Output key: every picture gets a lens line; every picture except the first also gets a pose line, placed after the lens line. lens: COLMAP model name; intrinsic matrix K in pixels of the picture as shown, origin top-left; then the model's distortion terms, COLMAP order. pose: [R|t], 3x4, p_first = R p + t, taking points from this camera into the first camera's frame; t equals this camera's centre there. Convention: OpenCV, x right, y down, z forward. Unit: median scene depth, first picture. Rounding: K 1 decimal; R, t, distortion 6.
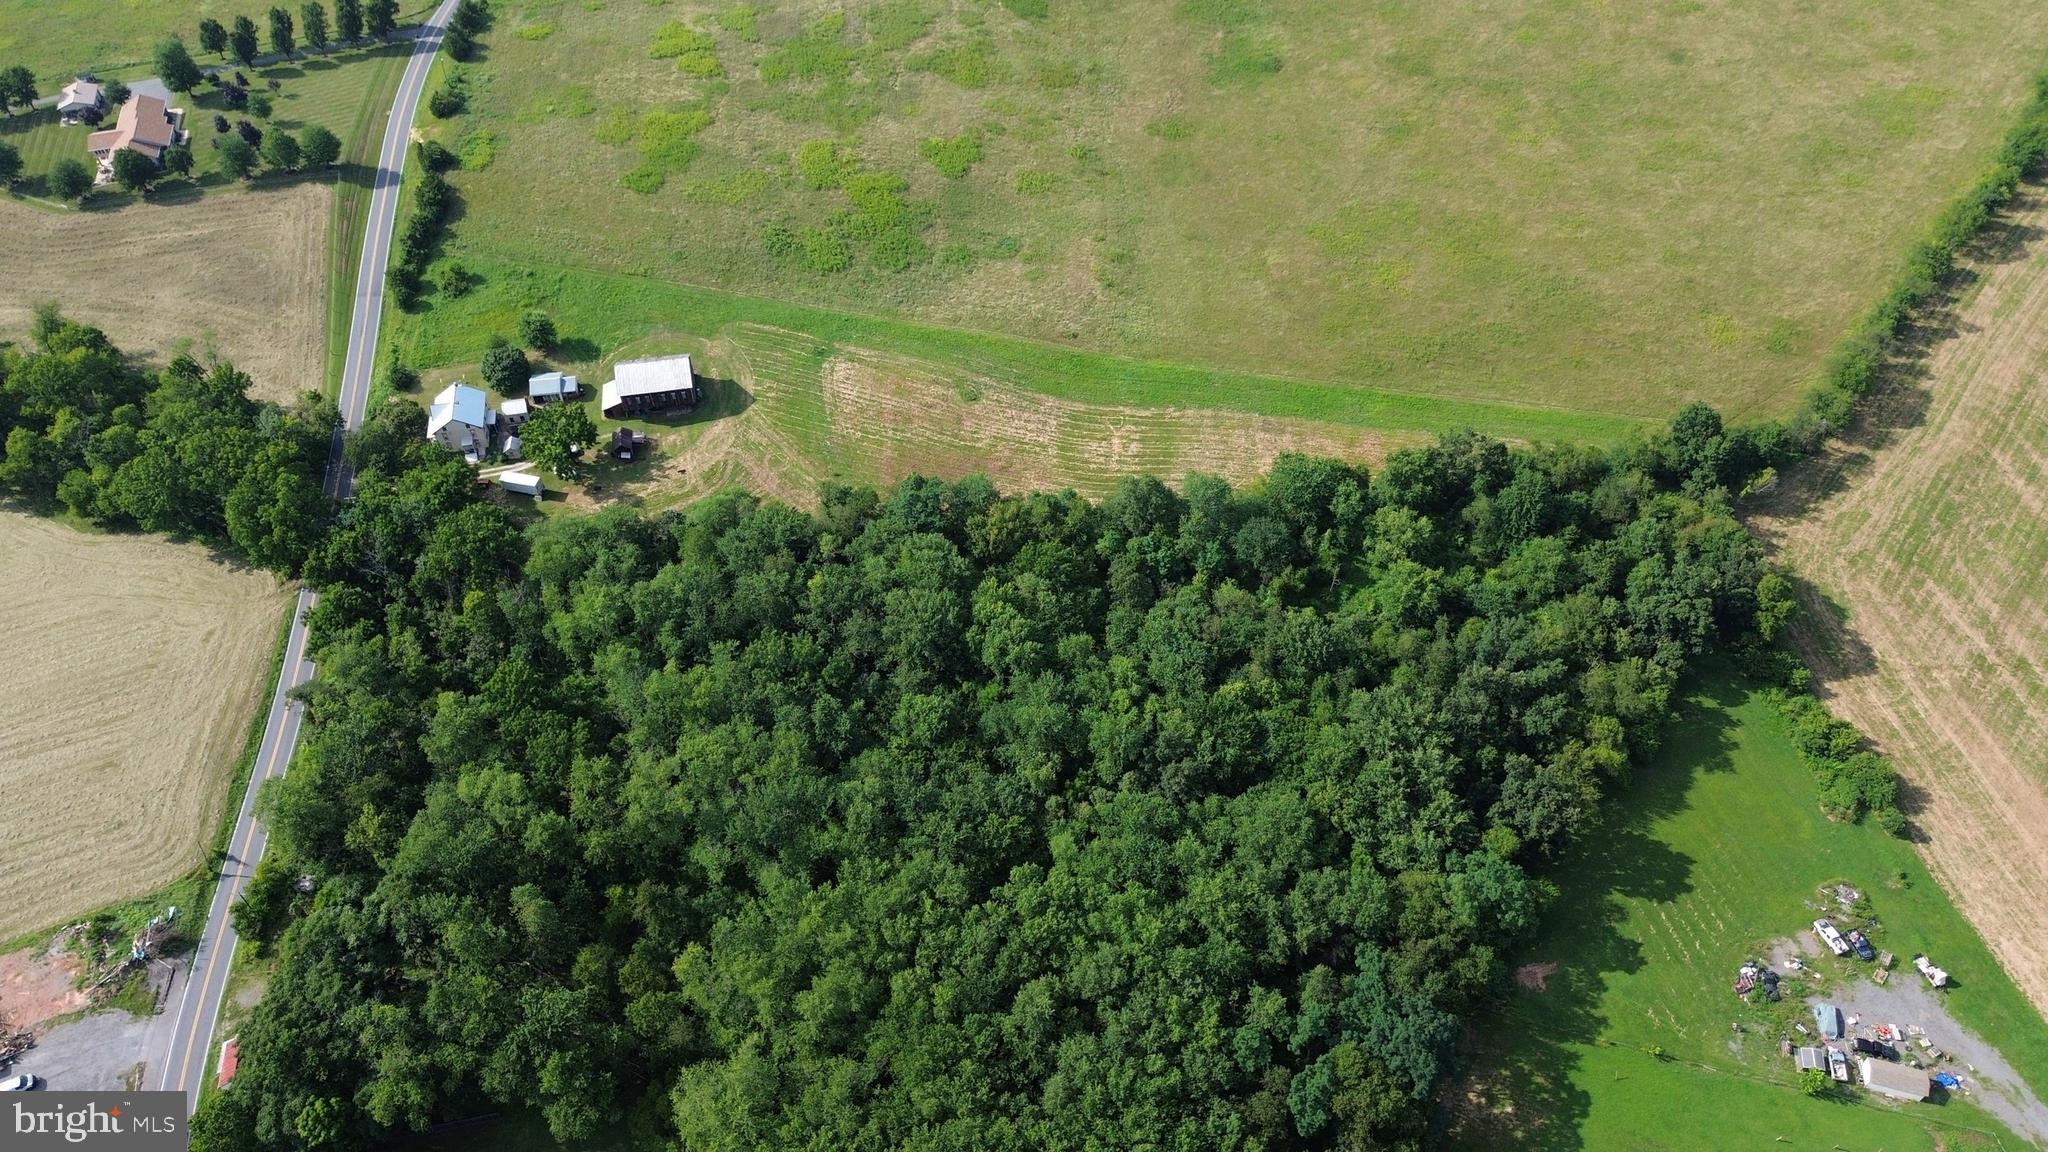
lens RADIAL K [[1445.5, 0, 1024.0], [0, 1445.5, 576.0], [0, 0, 1]] dist [0.078026, -0.088164]
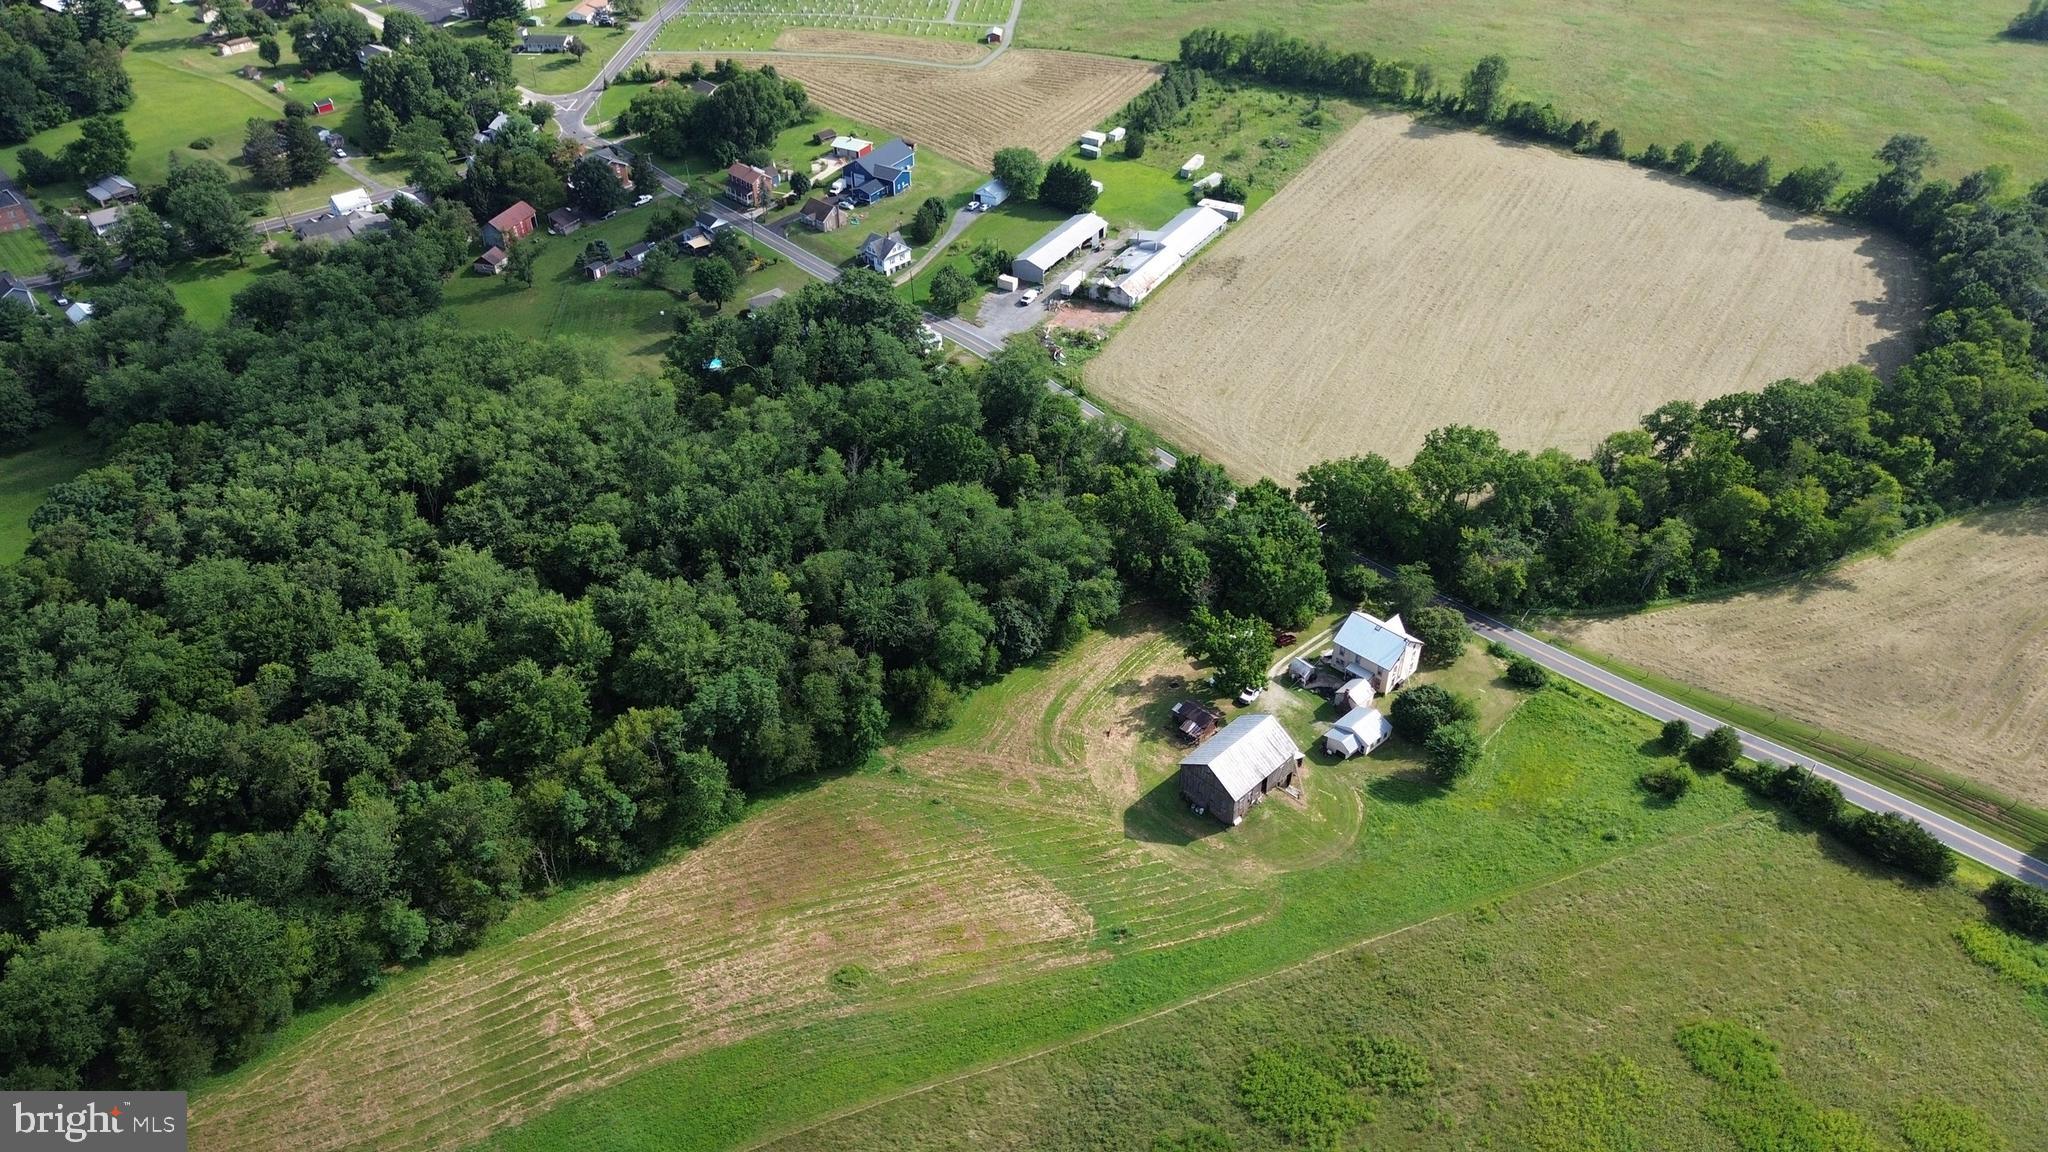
lens RADIAL K [[1436.4, 0, 1024.0], [0, 1436.4, 576.0], [0, 0, 1]] dist [0.100415, -0.131317]
pose [[-0.815601, 0.358853, -0.453893, 0.115246], [-0.431021, 0.146545, 0.890363, -0.701381], [0.386025, 0.921818, 0.035151, 0.814003]]
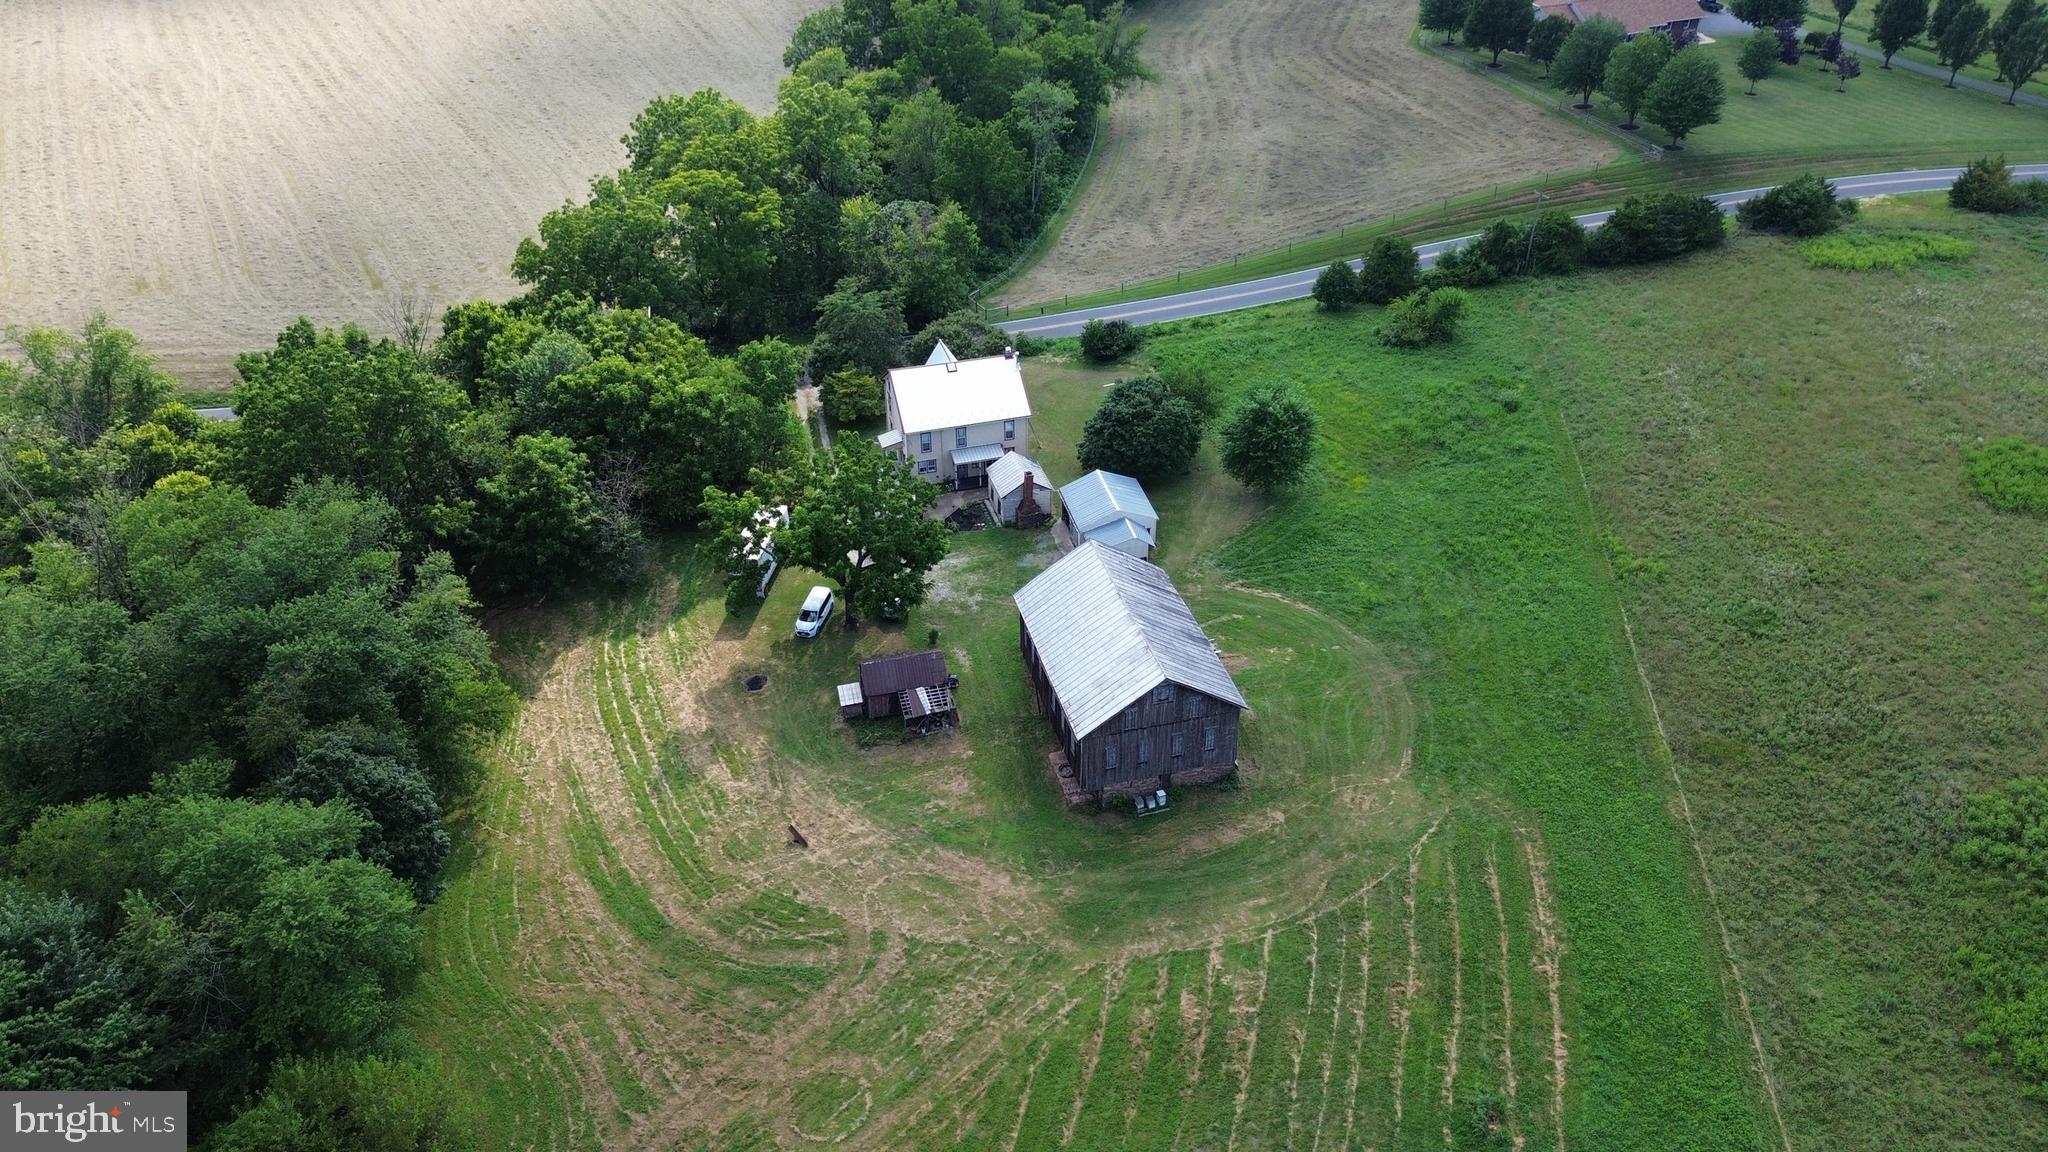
lens RADIAL K [[1445.5, 0, 1024.0], [0, 1445.5, 576.0], [0, 0, 1]] dist [0.078026, -0.088164]
pose [[0.097082, 0.590995, -0.800812, -0.019848], [-0.752665, 0.570051, 0.329449, -0.221079], [0.651207, 0.570760, 0.500163, 0.787261]]
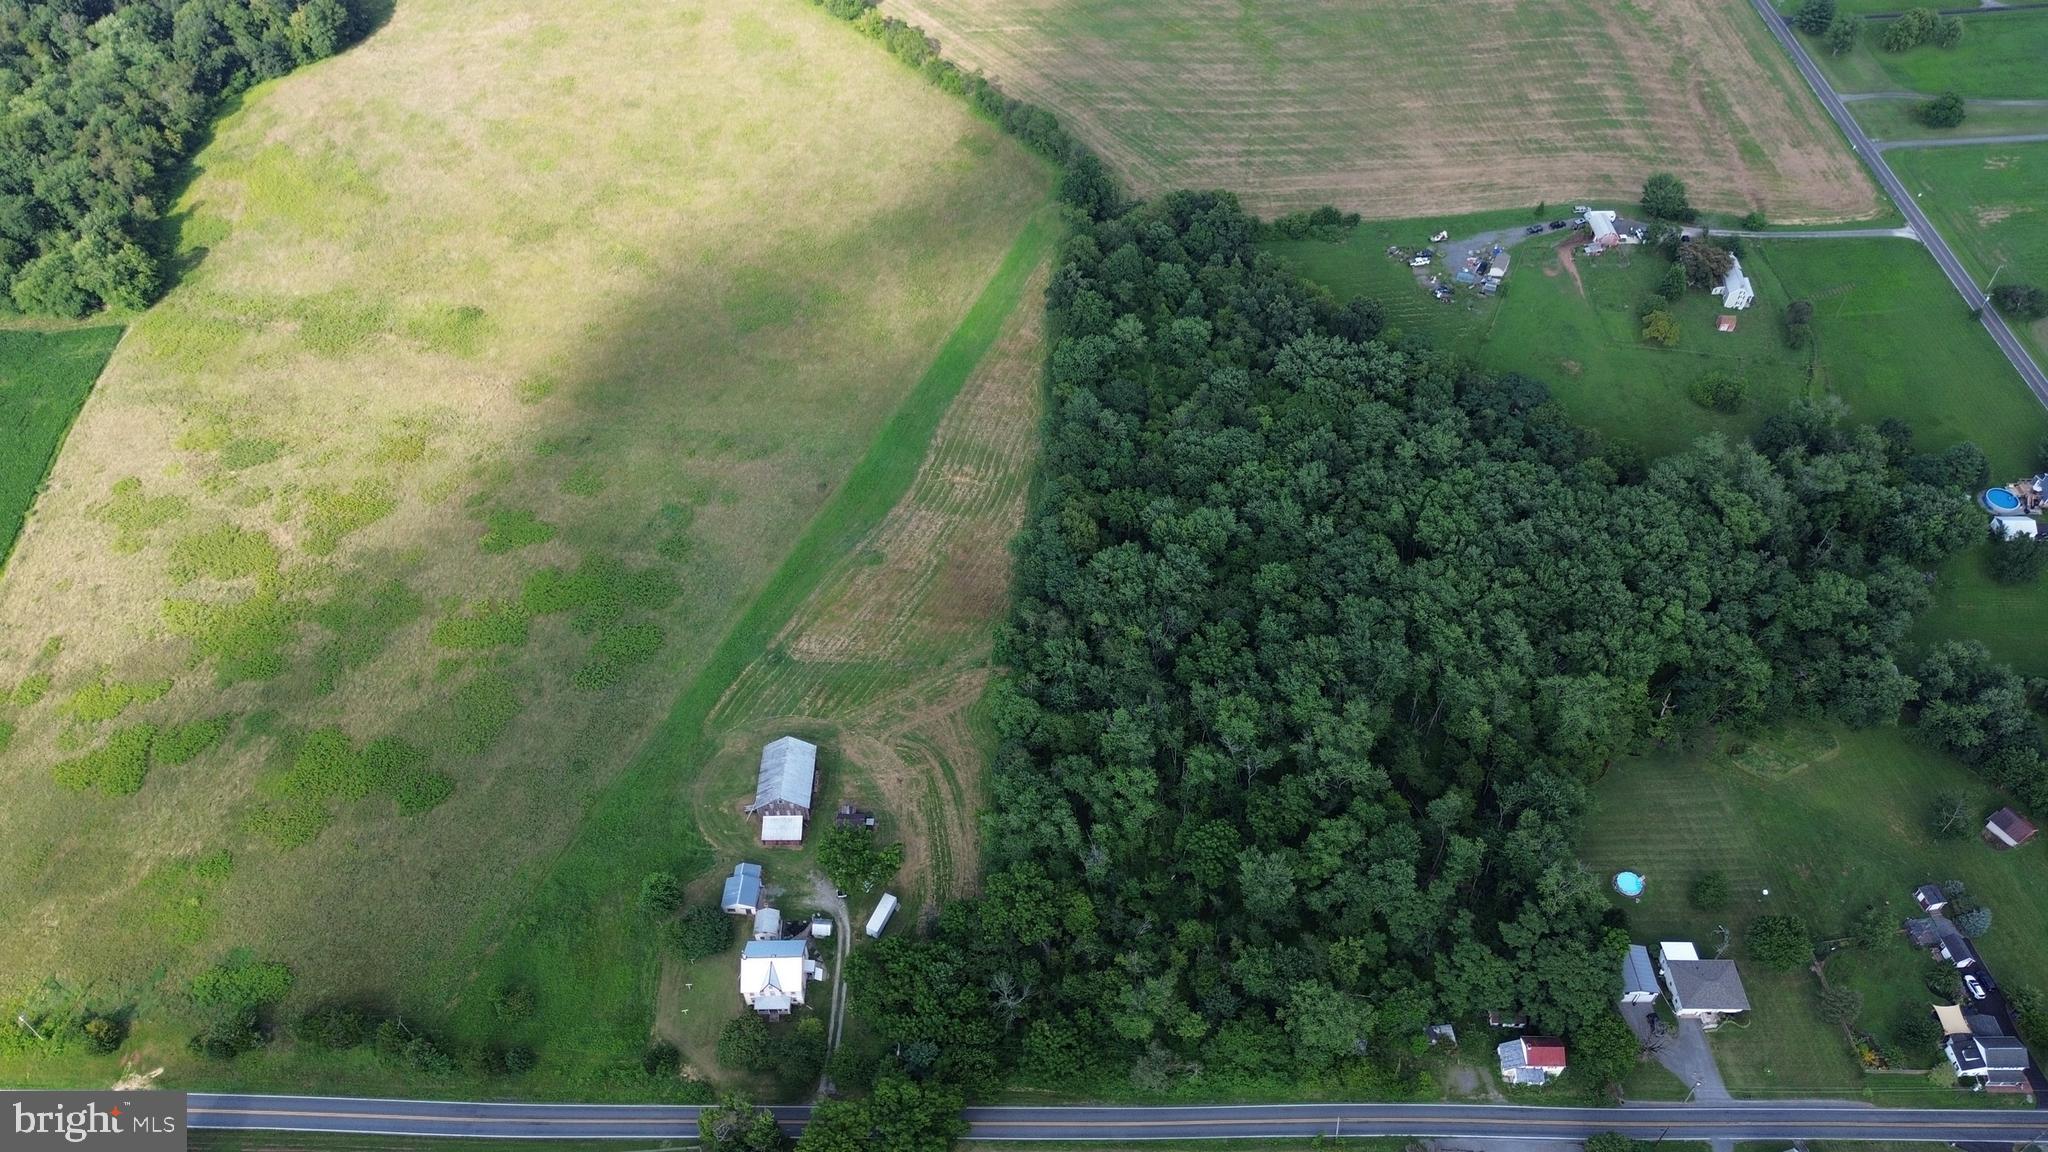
lens RADIAL K [[1445.5, 0, 1024.0], [0, 1445.5, 576.0], [0, 0, 1]] dist [0.078026, -0.088164]
pose [[0.166649, -0.723336, 0.670084, -0.744316], [0.753455, 0.531786, 0.386664, -0.443650], [-0.636030, 0.440440, 0.633623, 0.215147]]
